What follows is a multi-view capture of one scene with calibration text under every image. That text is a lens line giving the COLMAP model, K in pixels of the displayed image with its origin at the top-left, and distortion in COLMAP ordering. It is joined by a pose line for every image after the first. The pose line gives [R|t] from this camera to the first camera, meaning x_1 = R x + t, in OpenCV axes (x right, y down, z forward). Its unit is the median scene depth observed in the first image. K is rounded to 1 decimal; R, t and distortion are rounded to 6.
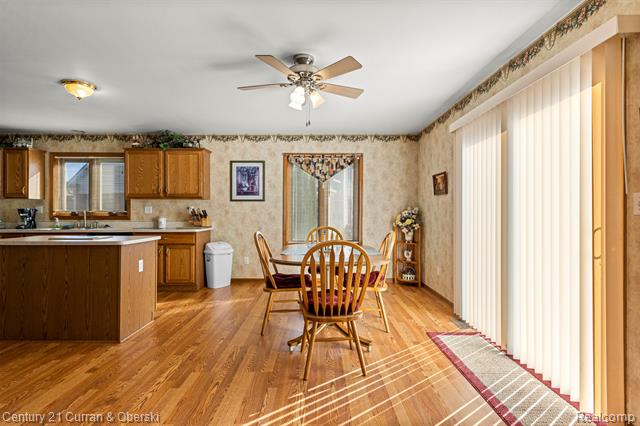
lens RADIAL K [[315.0, 0, 319.7], [0, 315.0, 211.2], [0, 0, 1]] dist [-0.000366, -0.000074]
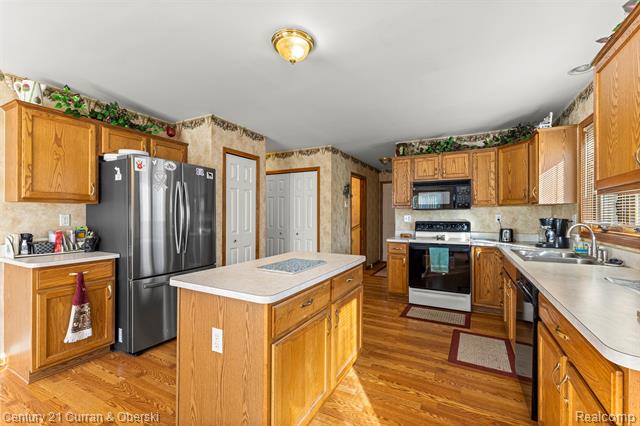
lens RADIAL K [[276.8, 0, 319.2], [0, 276.8, 215.9], [0, 0, 1]] dist [0.004527, 0.000200]
pose [[-0.478999, 0.000679, -0.877815, -0.159787], [-0.001116, 0.999998, 0.001382, -0.013856], [0.877815, 0.001642, -0.478998, 0.820988]]
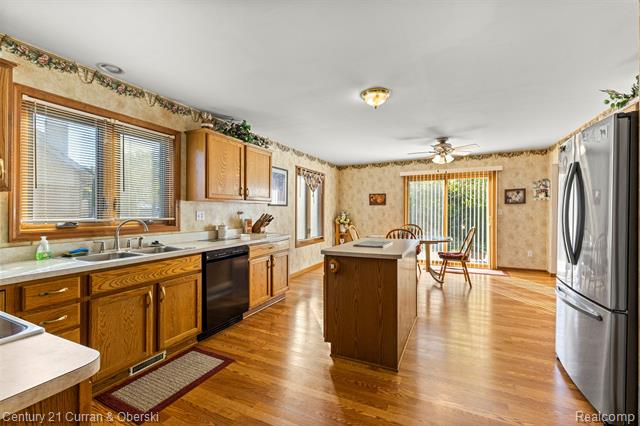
lens RADIAL K [[275.1, 0, 321.2], [0, 275.1, 211.8], [0, 0, 1]] dist [0.001989, 0.000149]
pose [[0.439178, -0.003239, 0.898394, -1.002835], [0.000525, 0.999994, 0.003349, -0.015040], [-0.898400, -0.000999, 0.439177, 0.468097]]
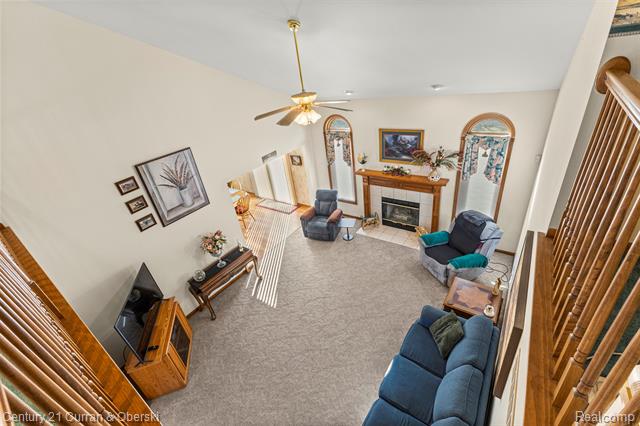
lens RADIAL K [[281.5, 0, 316.2], [0, 281.5, 202.1], [0, 0, 1]] dist [0.003730, -0.000087]
pose [[0.590279, -0.437581, 0.678302, -0.783440], [0.133067, 0.881569, 0.452913, -0.552924], [-0.796156, -0.177086, 0.578599, -0.761576]]
